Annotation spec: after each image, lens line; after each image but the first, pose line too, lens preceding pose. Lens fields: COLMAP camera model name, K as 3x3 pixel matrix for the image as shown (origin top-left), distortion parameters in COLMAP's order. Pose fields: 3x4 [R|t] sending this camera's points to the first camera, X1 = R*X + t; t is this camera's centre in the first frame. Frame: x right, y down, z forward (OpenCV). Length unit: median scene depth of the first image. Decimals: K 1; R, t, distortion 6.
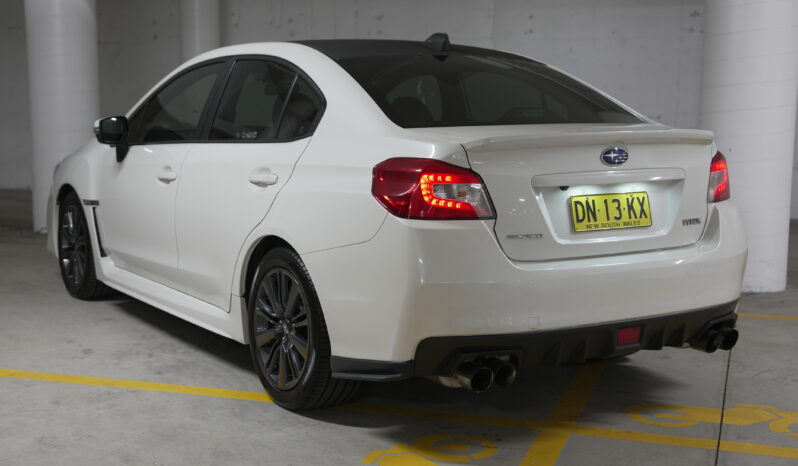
lens RADIAL K [[1104.6, 0, 431.9], [0, 1104.6, 228.1], [0, 0, 1]] dist [0.149165, 0.000000]
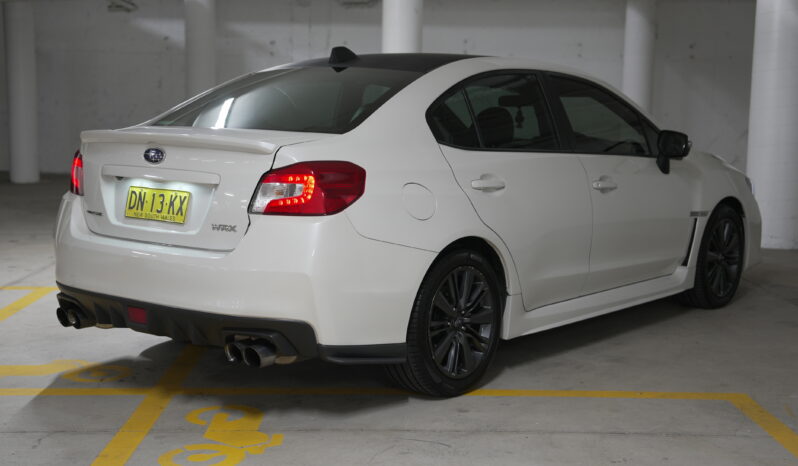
lens RADIAL K [[1104.6, 0, 395.3], [0, 1104.6, 233.3], [0, 0, 1]] dist [0.149165, 0.000000]
pose [[0.297669, 0.111273, -0.948162, 1.294010], [-0.125574, 0.989118, 0.076656, -0.102137], [0.946374, 0.096246, 0.308402, 0.884322]]
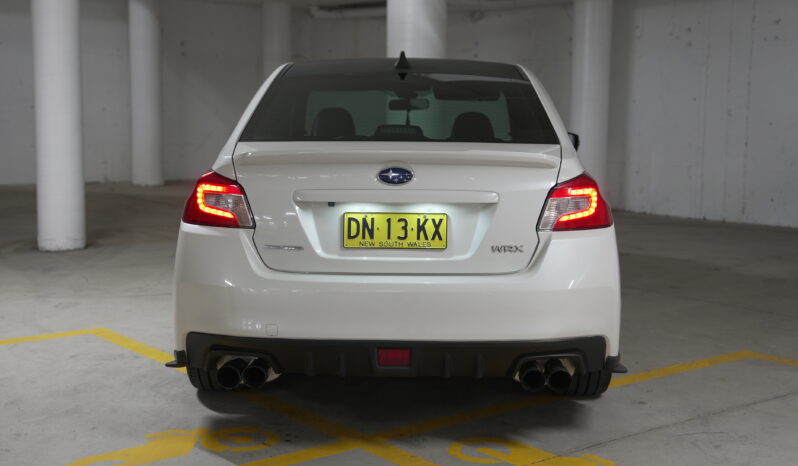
lens RADIAL K [[1104.6, 0, 402.7], [0, 1104.6, 240.9], [0, 0, 1]] dist [0.149165, 0.000000]
pose [[0.827313, 0.072016, -0.557106, 0.717691], [-0.071110, 0.997196, 0.023305, -0.029502], [0.557223, 0.020335, 0.830114, 0.183910]]
